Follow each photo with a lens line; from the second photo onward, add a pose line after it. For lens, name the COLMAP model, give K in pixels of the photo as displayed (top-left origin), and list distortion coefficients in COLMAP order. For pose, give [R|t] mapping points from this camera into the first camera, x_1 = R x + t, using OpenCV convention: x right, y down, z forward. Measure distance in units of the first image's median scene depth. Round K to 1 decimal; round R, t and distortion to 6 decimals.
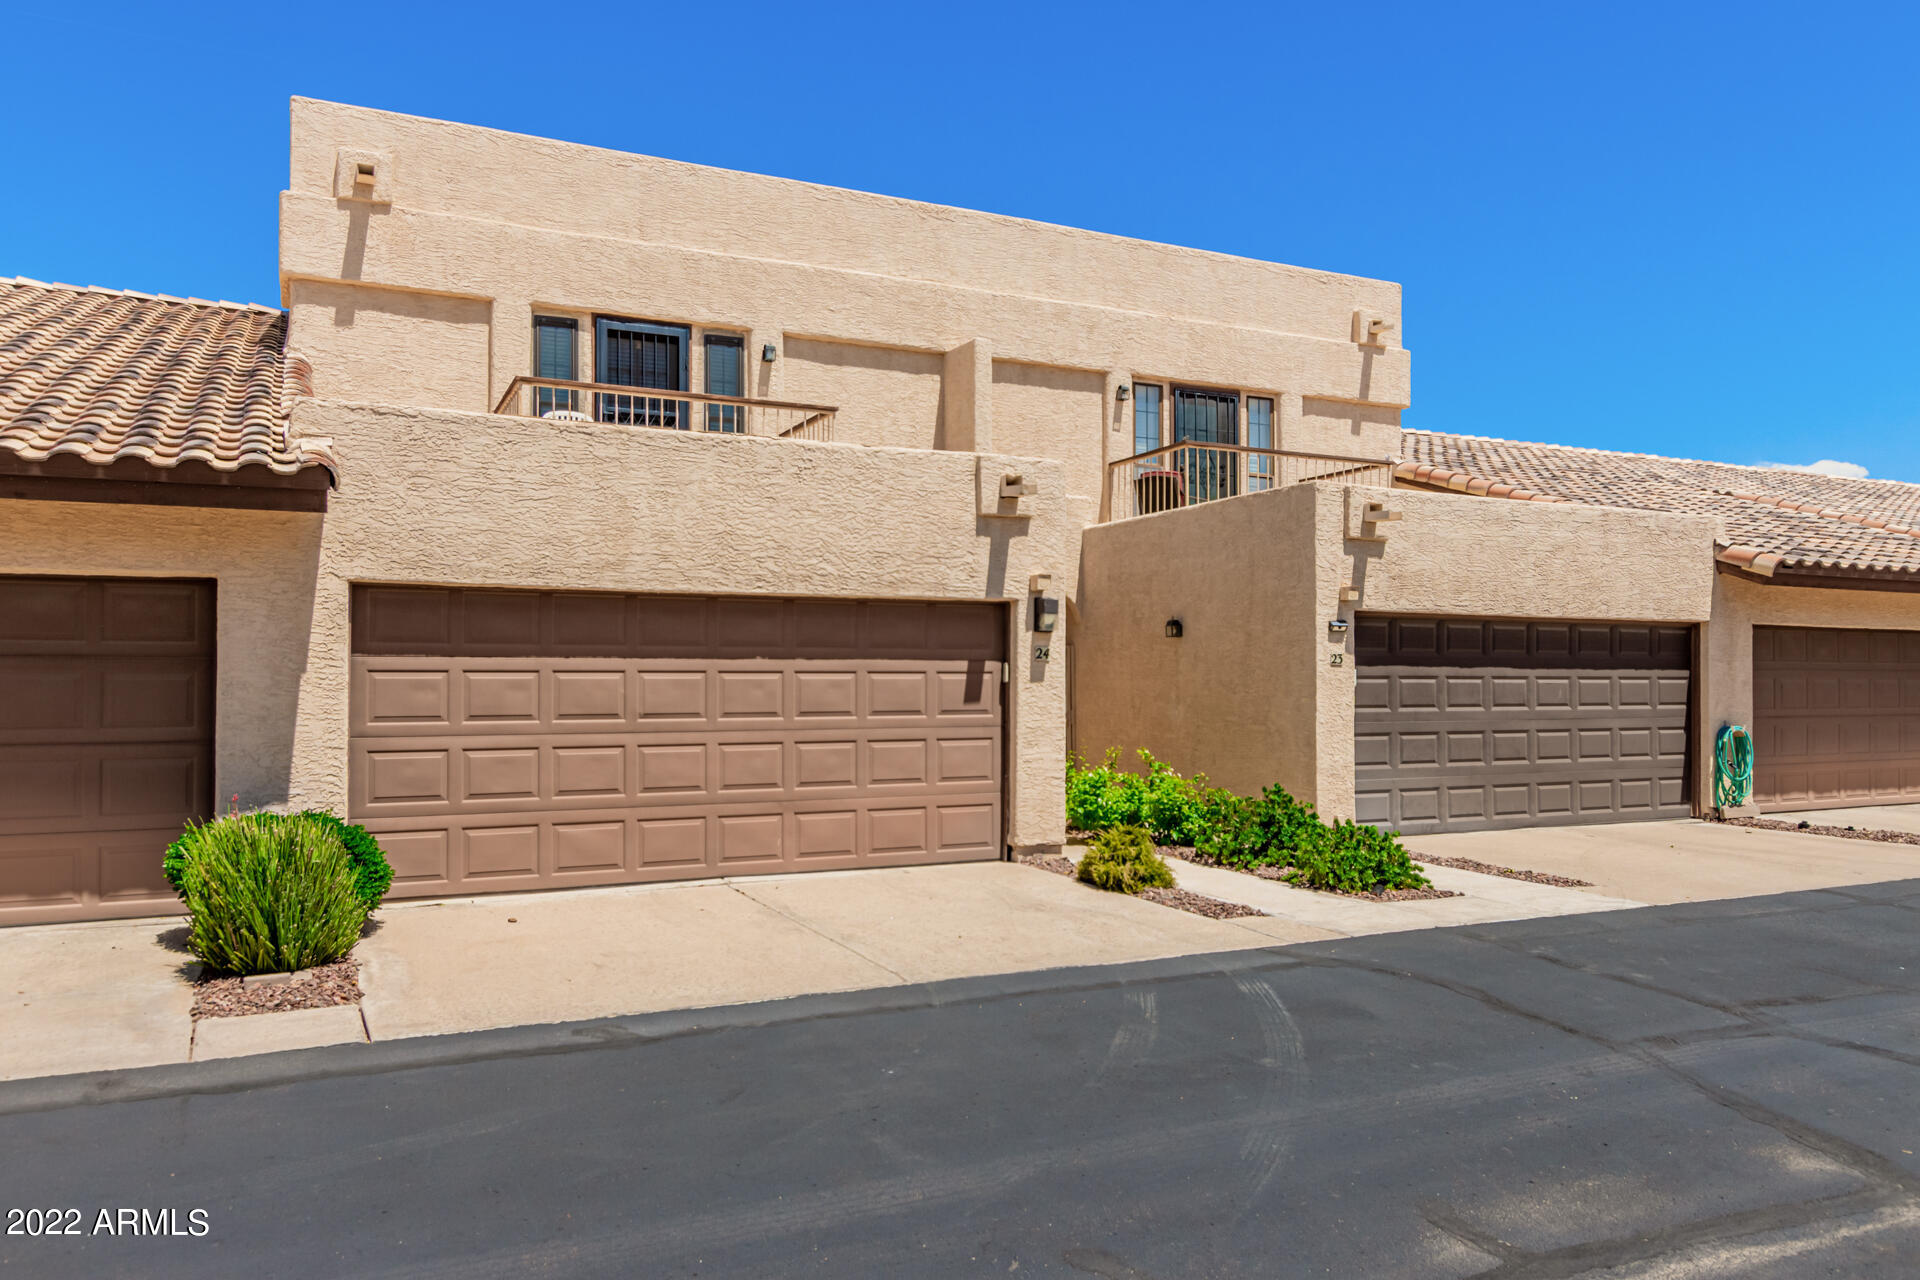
lens RADIAL K [[1393.4, 0, 953.9], [0, 1393.4, 635.1], [0, 0, 1]] dist [0.002318, -0.004799]
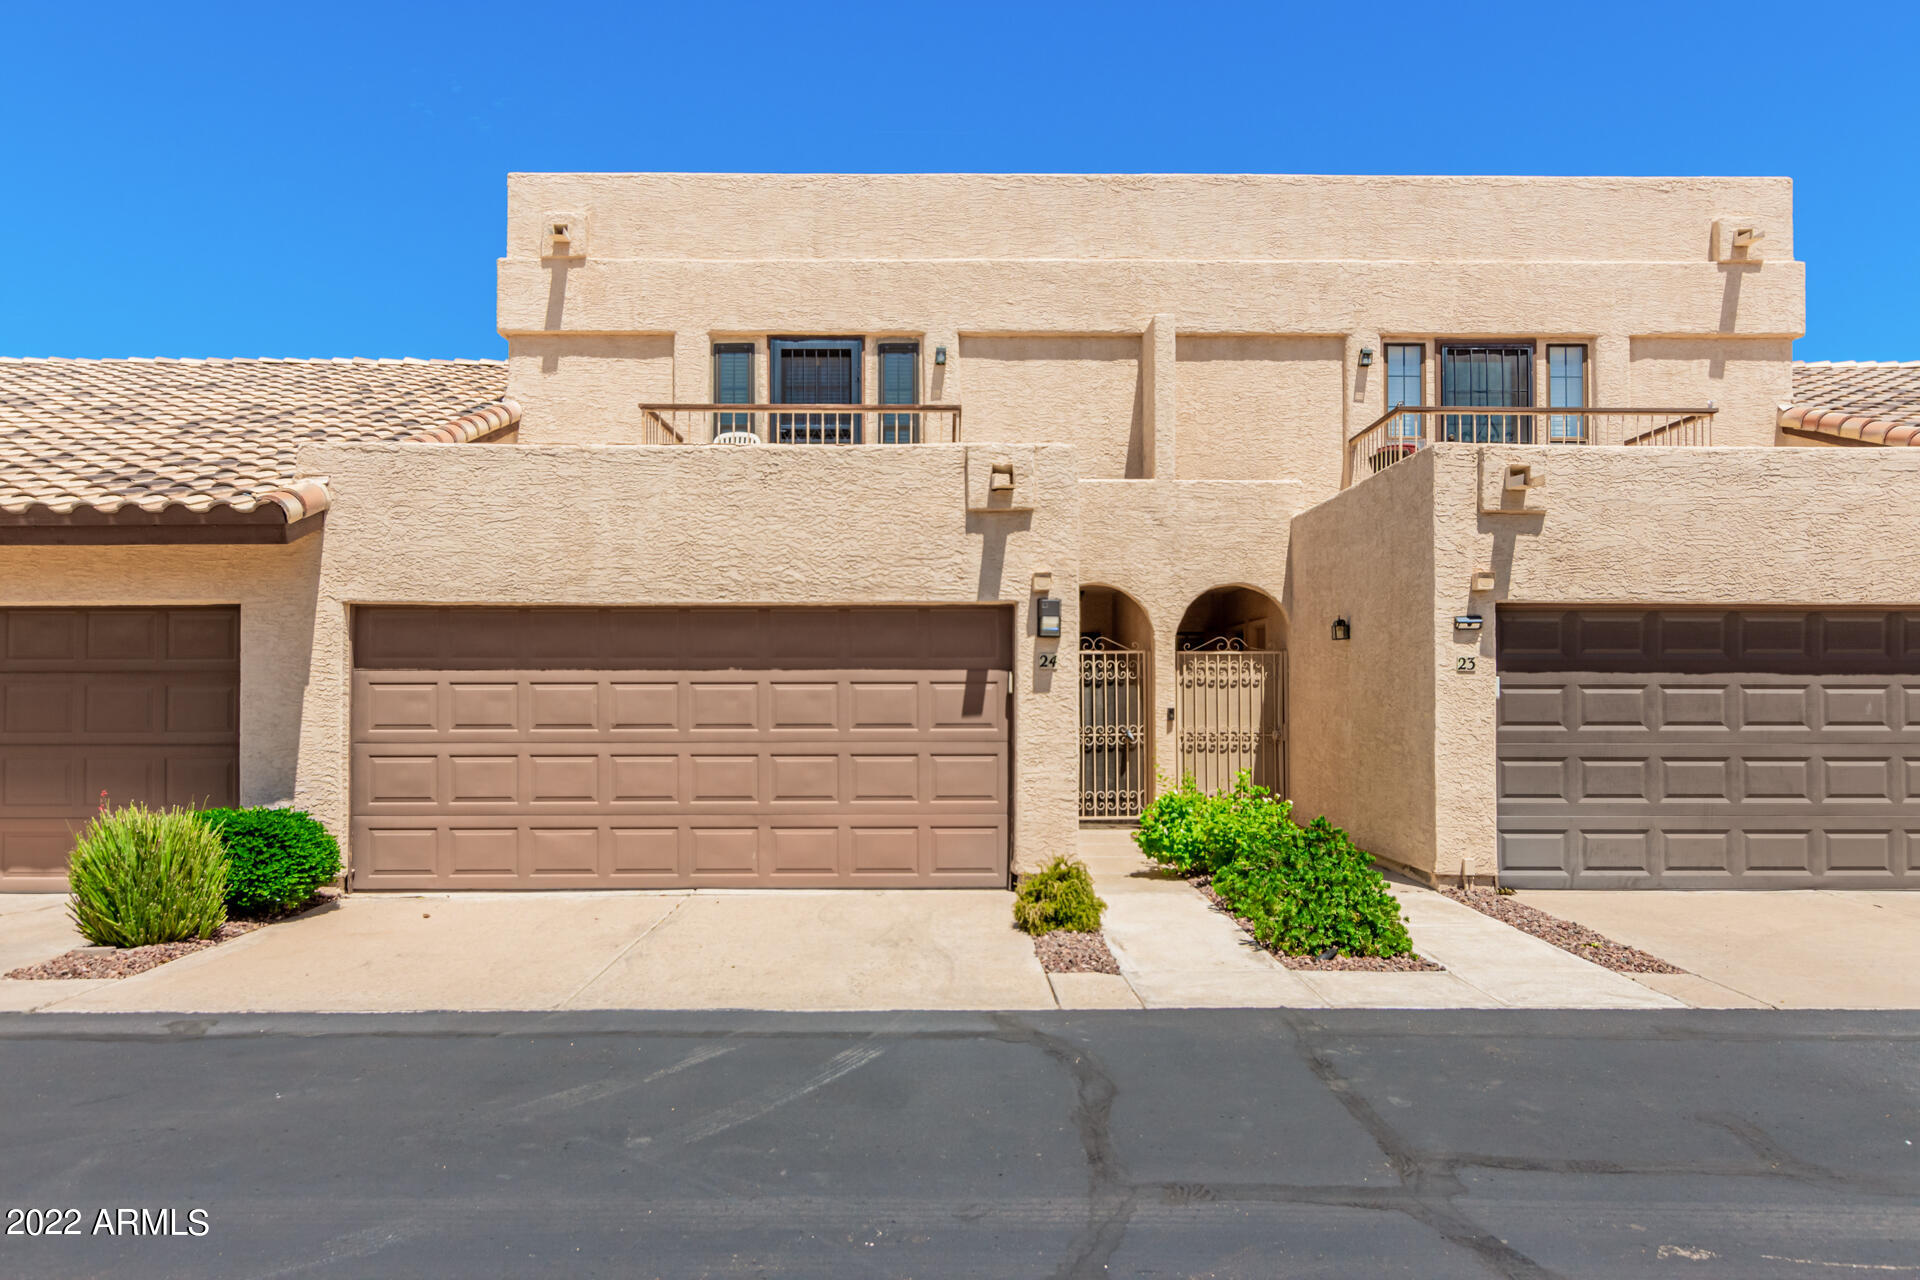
lens RADIAL K [[1393.4, 0, 959.0], [0, 1393.4, 653.1], [0, 0, 1]] dist [0.002318, -0.004799]
pose [[0.898827, -0.013015, -0.438110, 0.358335], [0.015493, 0.999878, 0.002081, 0.004729], [0.438029, -0.008658, 0.898919, 0.150257]]
